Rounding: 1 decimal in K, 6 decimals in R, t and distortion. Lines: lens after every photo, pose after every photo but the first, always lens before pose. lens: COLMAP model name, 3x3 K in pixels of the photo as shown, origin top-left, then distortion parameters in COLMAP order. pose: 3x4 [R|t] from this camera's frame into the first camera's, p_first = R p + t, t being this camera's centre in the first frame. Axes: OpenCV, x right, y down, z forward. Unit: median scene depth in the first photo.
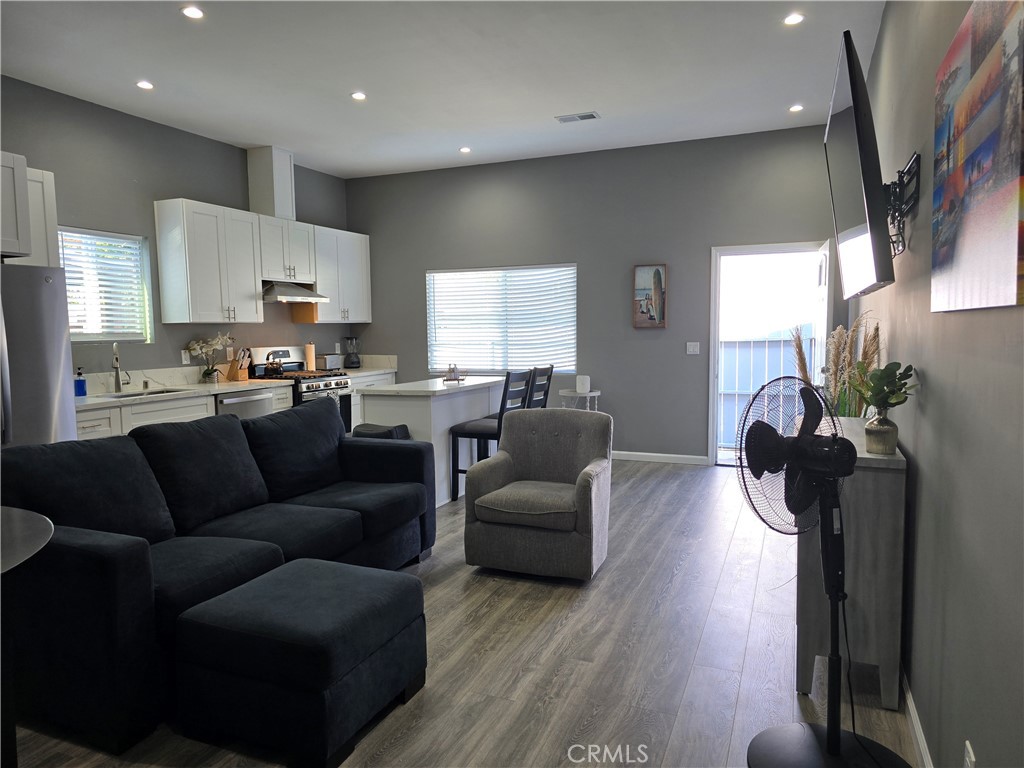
lens RADIAL K [[682.7, 0, 512.7], [0, 682.7, 380.7], [0, 0, 1]] dist [0.056255, -0.055500]
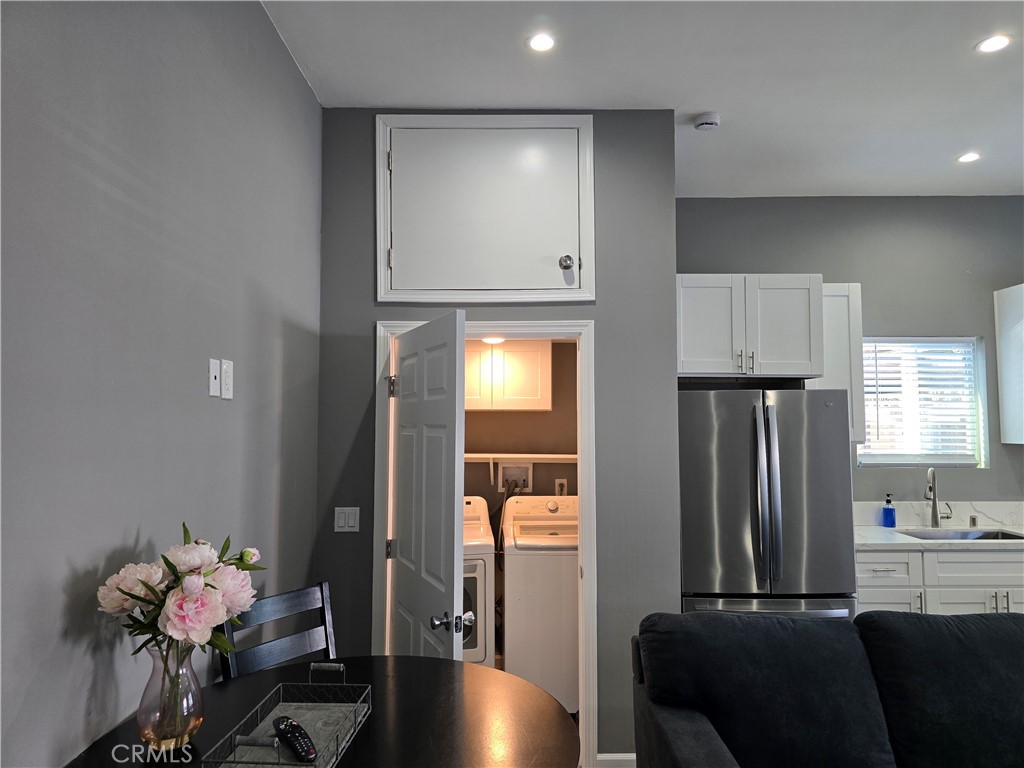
lens RADIAL K [[682.7, 0, 510.2], [0, 682.7, 381.7], [0, 0, 1]] dist [0.056255, -0.055500]
pose [[0.384503, -0.037433, -0.922365, 0.005382], [-0.077702, 0.994319, -0.072745, -0.070075], [0.919848, 0.099640, 0.379410, 0.246099]]
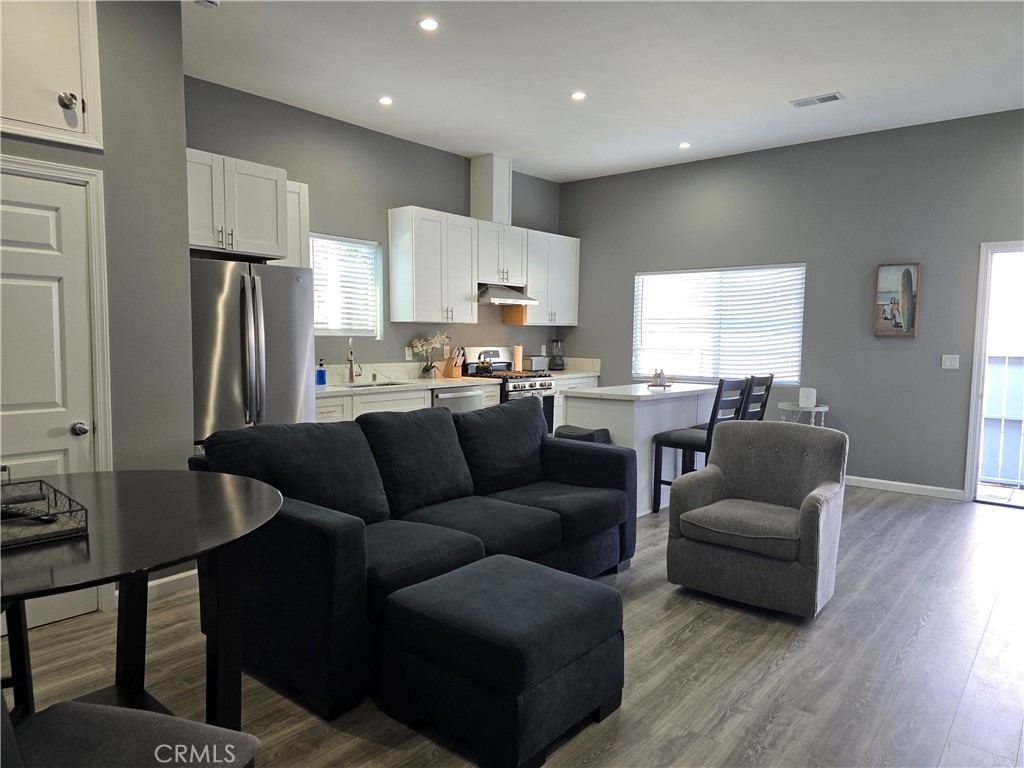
lens RADIAL K [[682.7, 0, 513.1], [0, 682.7, 384.6], [0, 0, 1]] dist [0.056255, -0.055500]
pose [[0.956536, 0.045065, -0.288111, -0.010084], [-0.046366, 0.998922, 0.002308, 0.005953], [0.287904, 0.011151, 0.957594, 0.033211]]
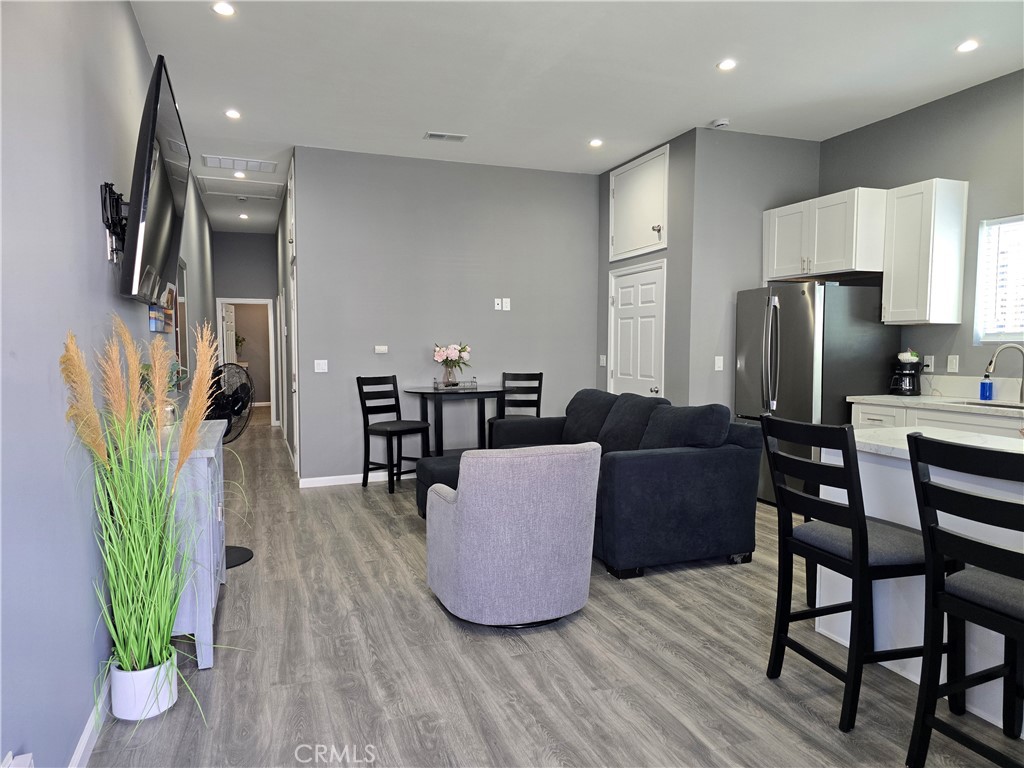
lens RADIAL K [[682.7, 0, 519.6], [0, 682.7, 387.9], [0, 0, 1]] dist [0.056255, -0.055500]
pose [[-0.719583, 0.066392, -0.691225, 0.563231], [-0.037552, 0.990242, 0.134206, -0.113034], [0.693390, 0.122529, -0.710068, 1.439498]]
